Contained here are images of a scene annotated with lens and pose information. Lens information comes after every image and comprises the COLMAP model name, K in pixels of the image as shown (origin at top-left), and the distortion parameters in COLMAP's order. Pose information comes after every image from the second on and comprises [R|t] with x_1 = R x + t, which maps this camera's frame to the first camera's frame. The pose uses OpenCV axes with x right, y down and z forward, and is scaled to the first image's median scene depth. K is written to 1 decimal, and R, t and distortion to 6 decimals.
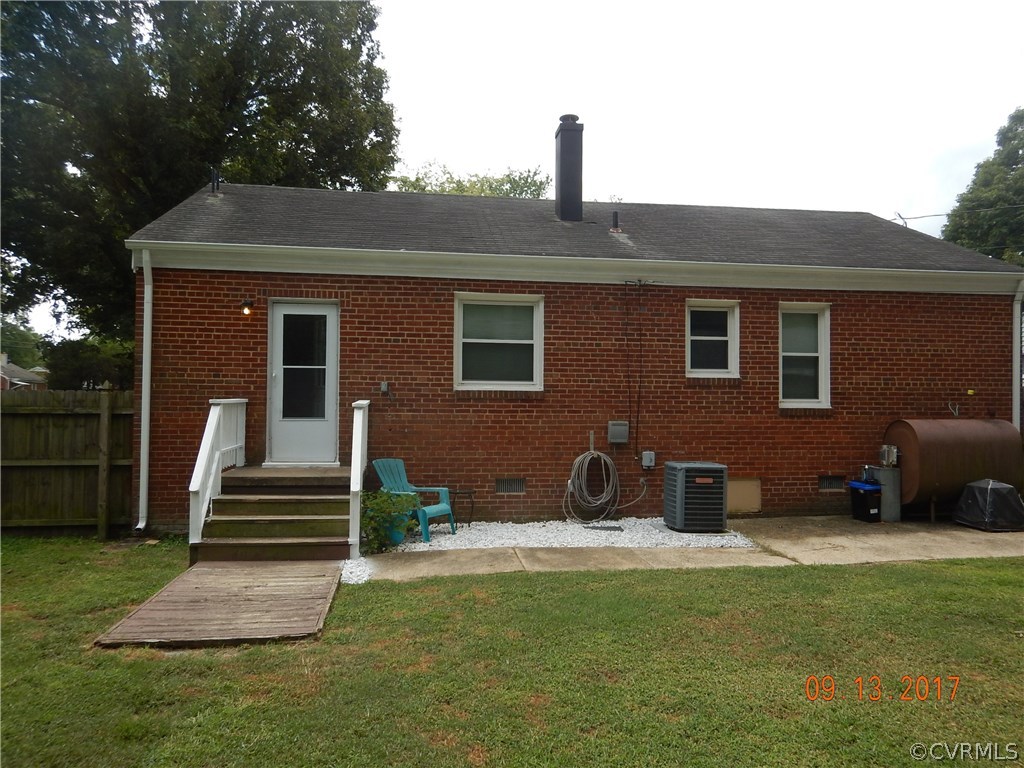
lens RADIAL K [[725.7, 0, 507.2], [0, 725.7, 383.9], [0, 0, 1]] dist [0.000478, 0.000834]
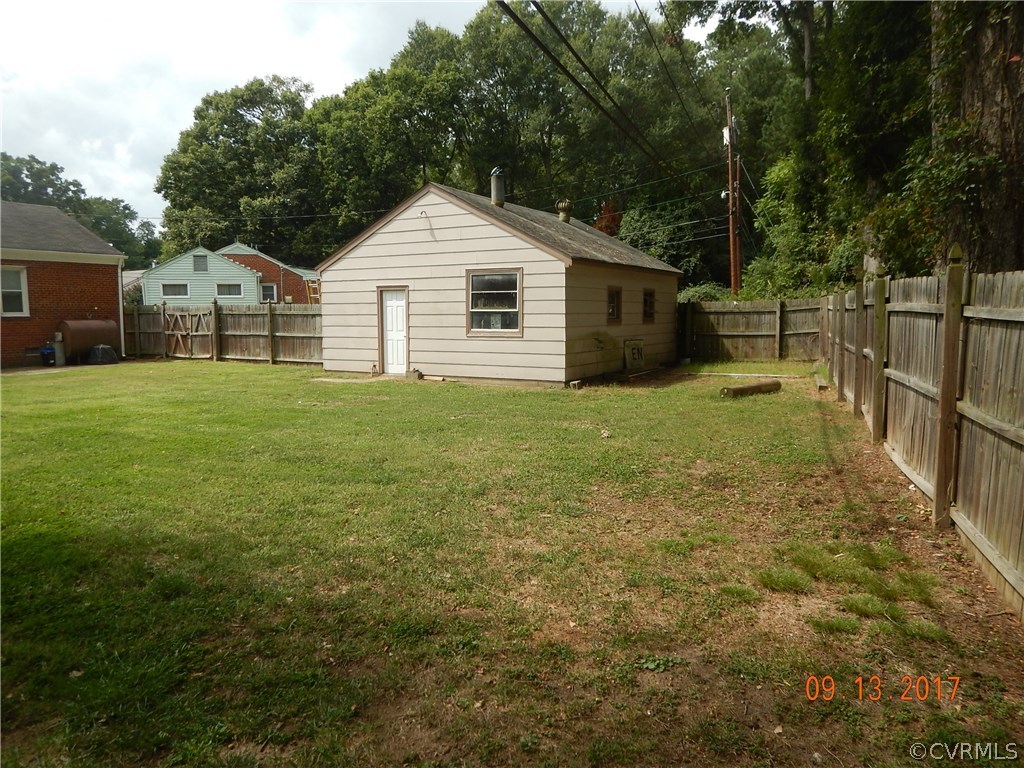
lens RADIAL K [[725.7, 0, 513.6], [0, 725.7, 379.7], [0, 0, 1]] dist [0.000478, 0.000834]
pose [[0.597865, -0.092503, 0.796242, -0.414196], [-0.003902, 0.992972, 0.118288, -0.039416], [-0.801588, -0.073827, 0.593302, -1.404082]]
